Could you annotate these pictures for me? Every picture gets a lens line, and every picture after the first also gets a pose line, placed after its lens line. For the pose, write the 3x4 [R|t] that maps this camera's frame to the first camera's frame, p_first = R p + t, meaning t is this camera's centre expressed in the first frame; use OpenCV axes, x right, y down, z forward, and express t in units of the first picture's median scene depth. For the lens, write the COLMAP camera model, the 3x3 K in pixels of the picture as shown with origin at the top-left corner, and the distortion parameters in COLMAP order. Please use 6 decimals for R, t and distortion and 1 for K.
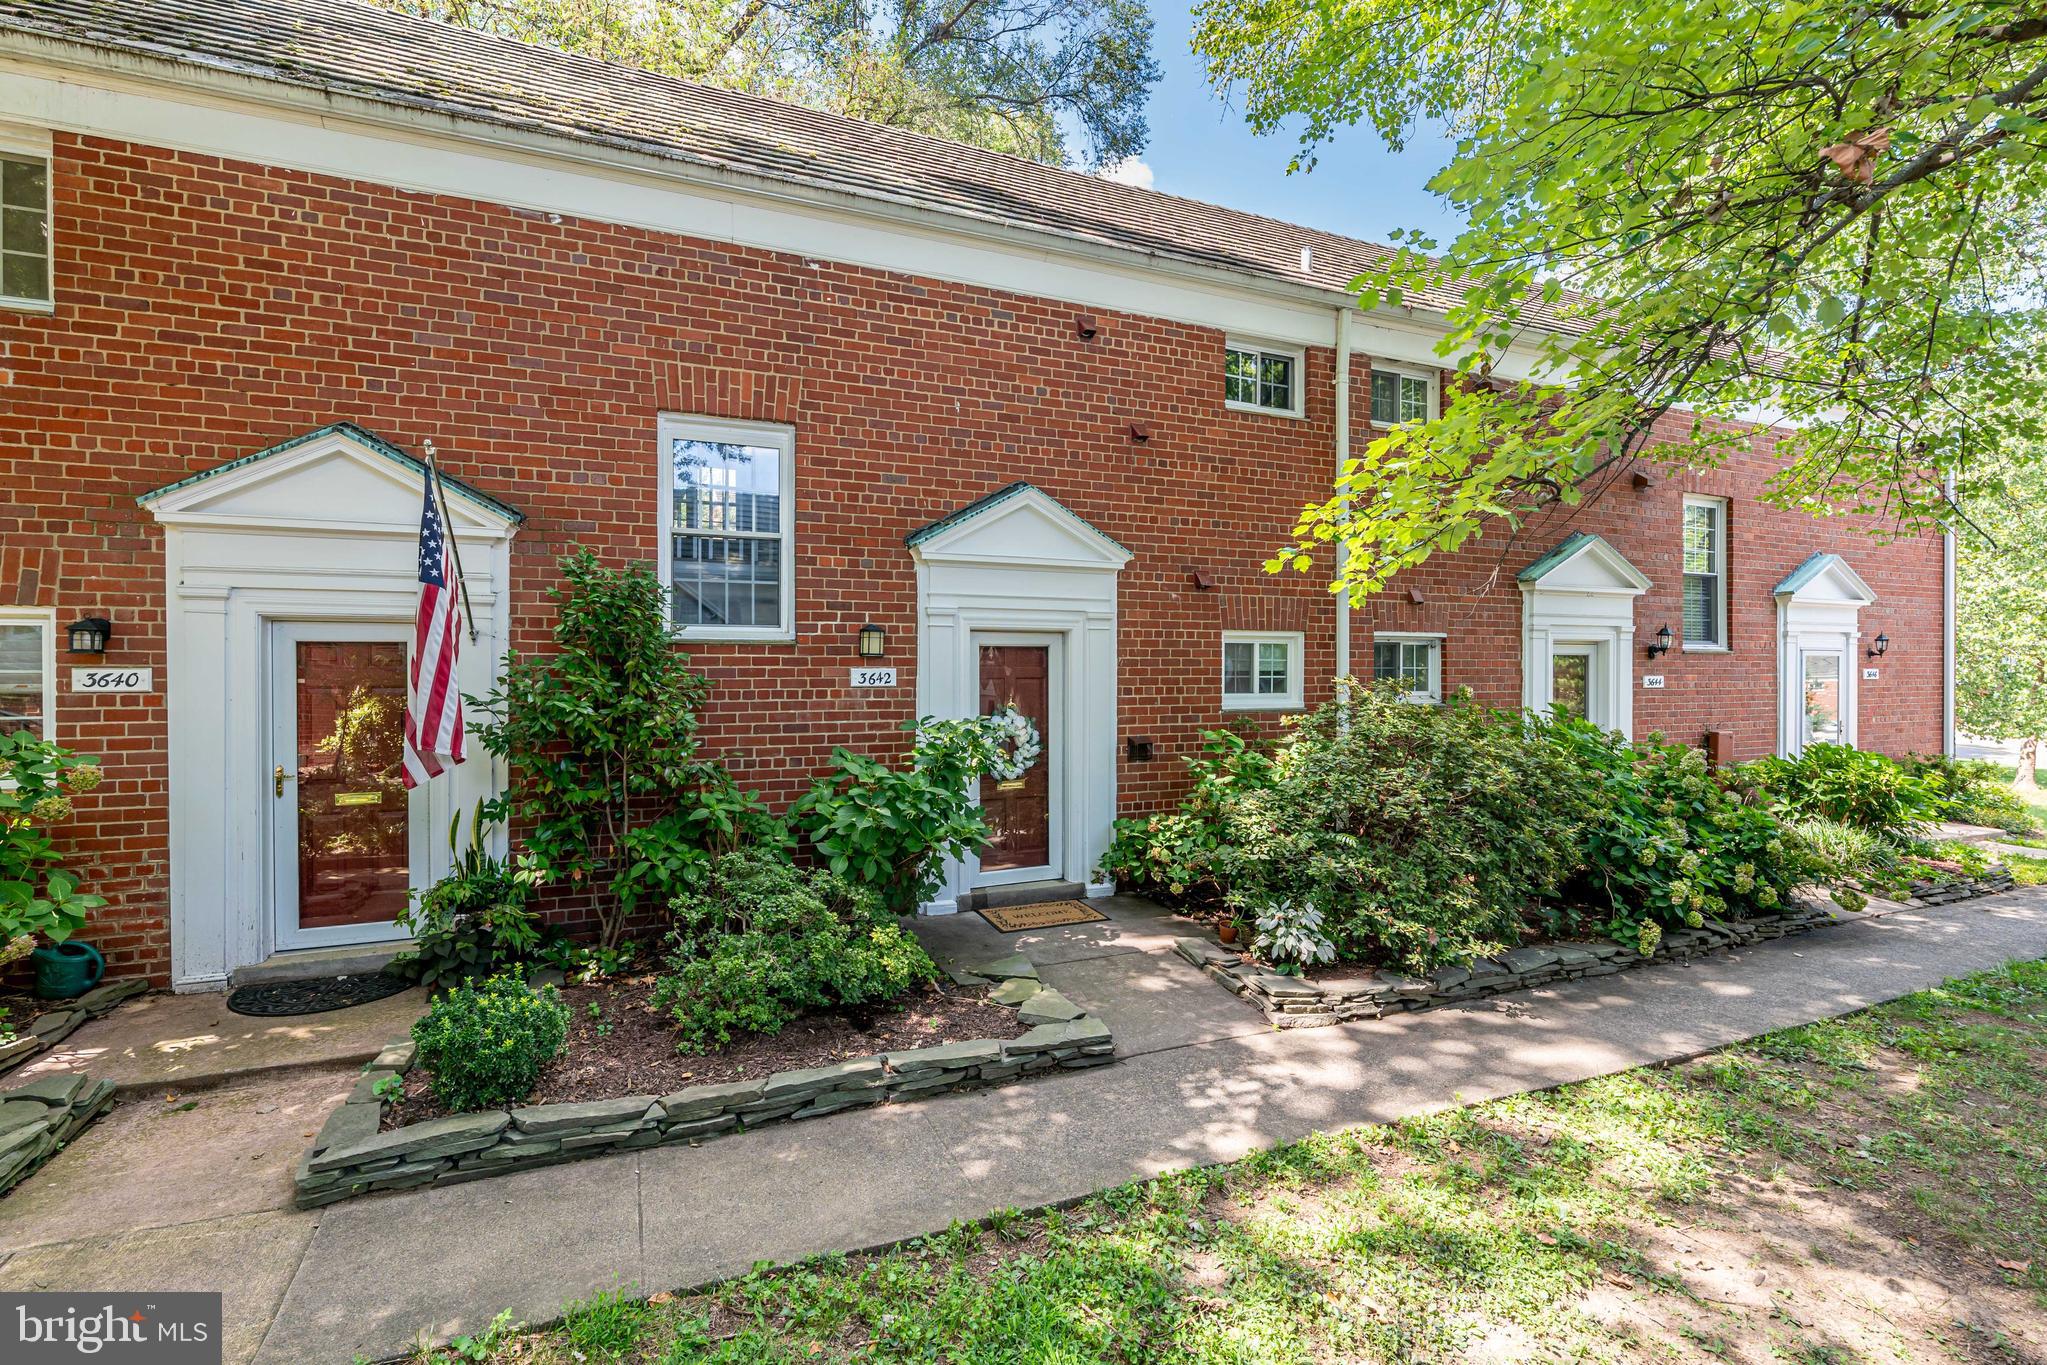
lens RADIAL K [[1014.9, 0, 966.3], [0, 1014.9, 678.8], [0, 0, 1]] dist [-0.000862, -0.001396]
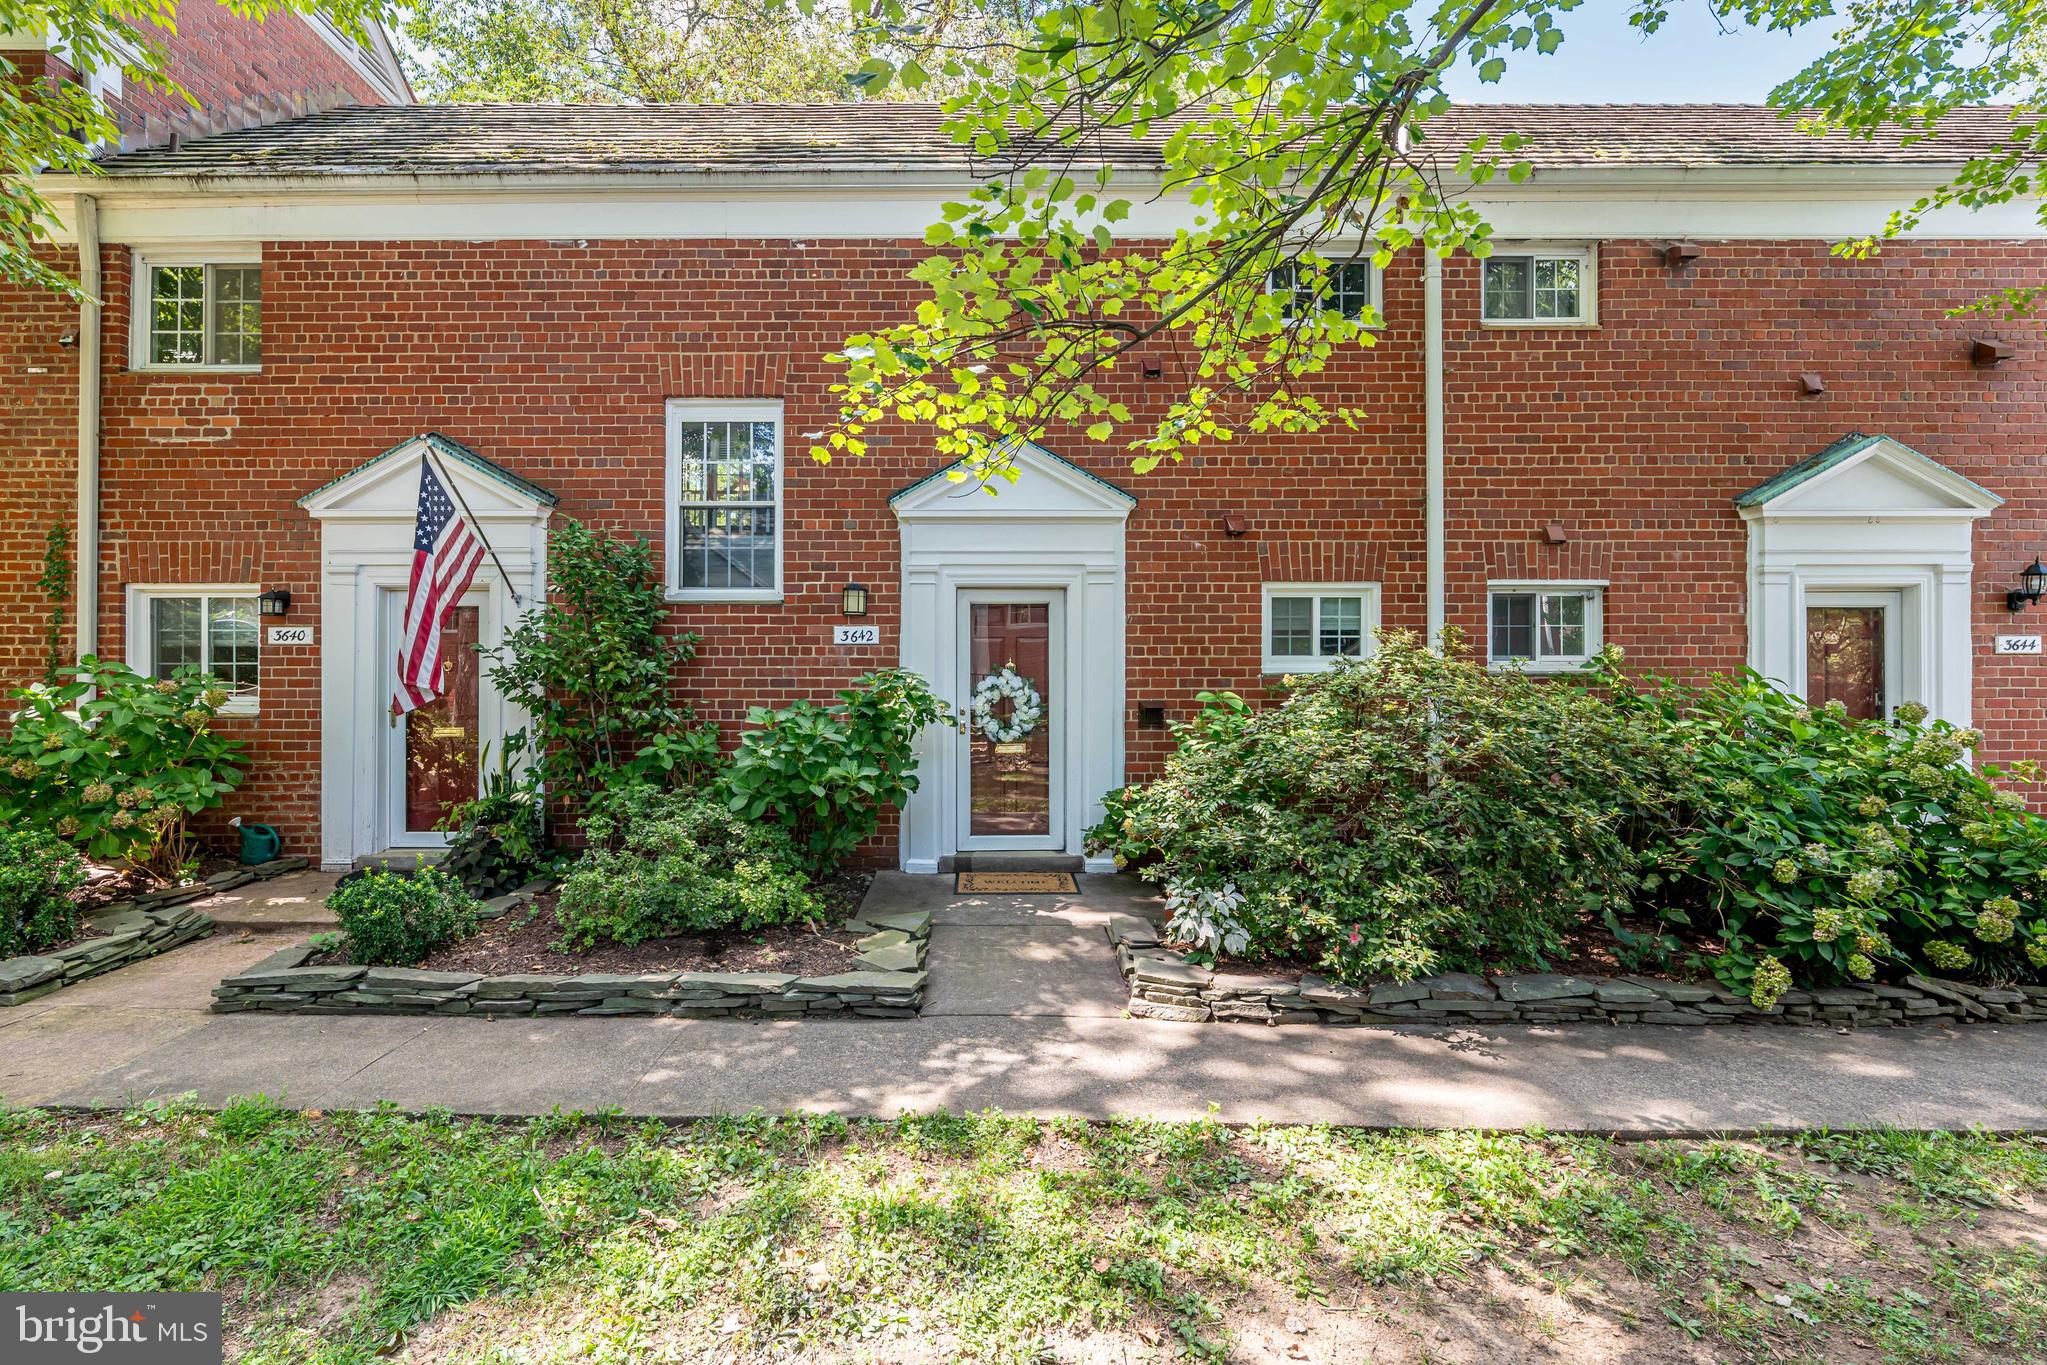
lens RADIAL K [[1014.9, 0, 966.3], [0, 1014.9, 678.8], [0, 0, 1]] dist [-0.000862, -0.001396]
pose [[0.906383, 0.002603, -0.422449, 0.479603], [-0.007829, 0.999913, -0.010636, 0.057107], [0.422385, 0.012947, 0.906324, 0.126448]]
